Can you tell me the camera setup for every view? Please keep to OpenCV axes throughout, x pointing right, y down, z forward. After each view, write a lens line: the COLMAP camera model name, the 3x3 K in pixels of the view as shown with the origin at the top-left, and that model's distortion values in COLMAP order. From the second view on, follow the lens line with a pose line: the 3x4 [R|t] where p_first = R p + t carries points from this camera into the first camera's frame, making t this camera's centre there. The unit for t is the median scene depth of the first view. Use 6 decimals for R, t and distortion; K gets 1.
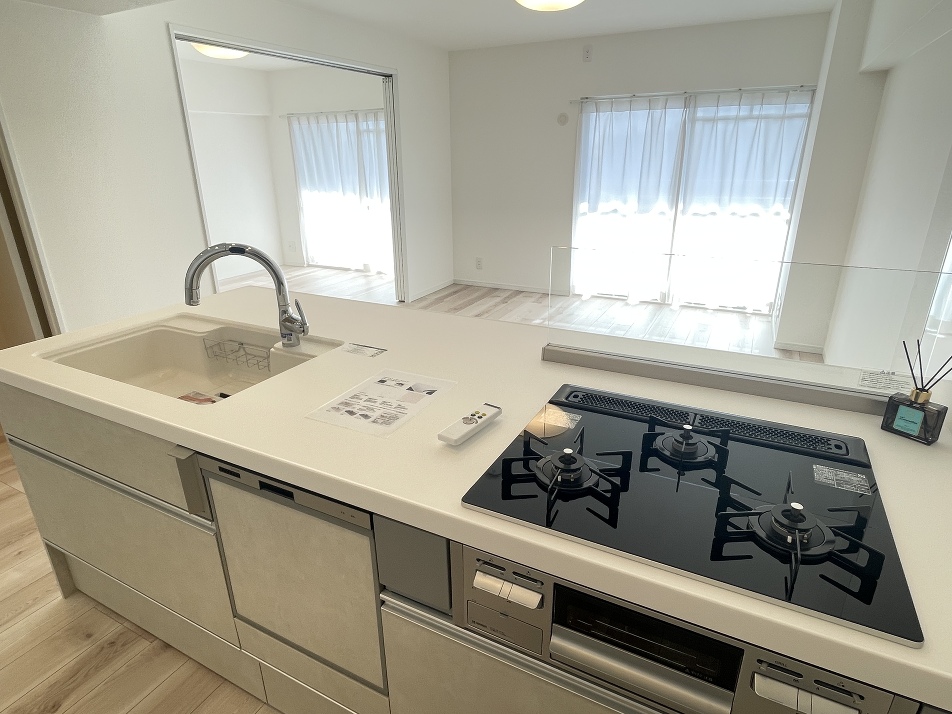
lens RADIAL K [[542.9, 0, 472.9], [0, 542.9, 353.6], [0, 0, 1]] dist [0.004425, 0.000589]
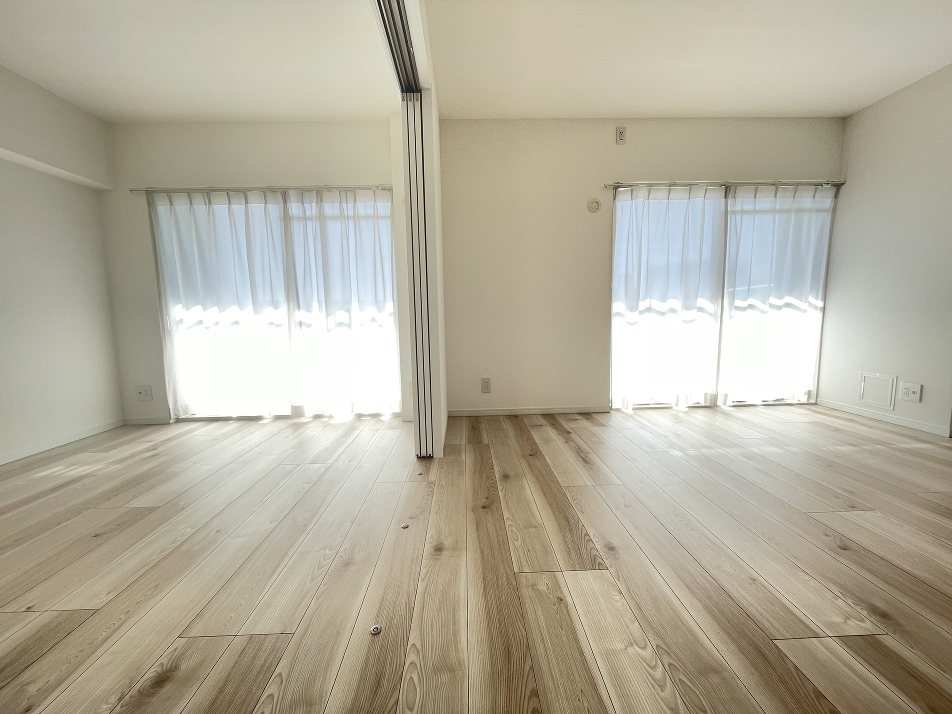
lens RADIAL K [[384.6, 0, 478.7], [0, 384.6, 362.0], [0, 0, 1]] dist [-0.002587, 0.000493]
pose [[0.873214, -0.066964, 0.482714, -0.274632], [0.180189, 0.964686, -0.192130, -0.104361], [-0.452802, 0.254750, 0.854443, 0.580908]]
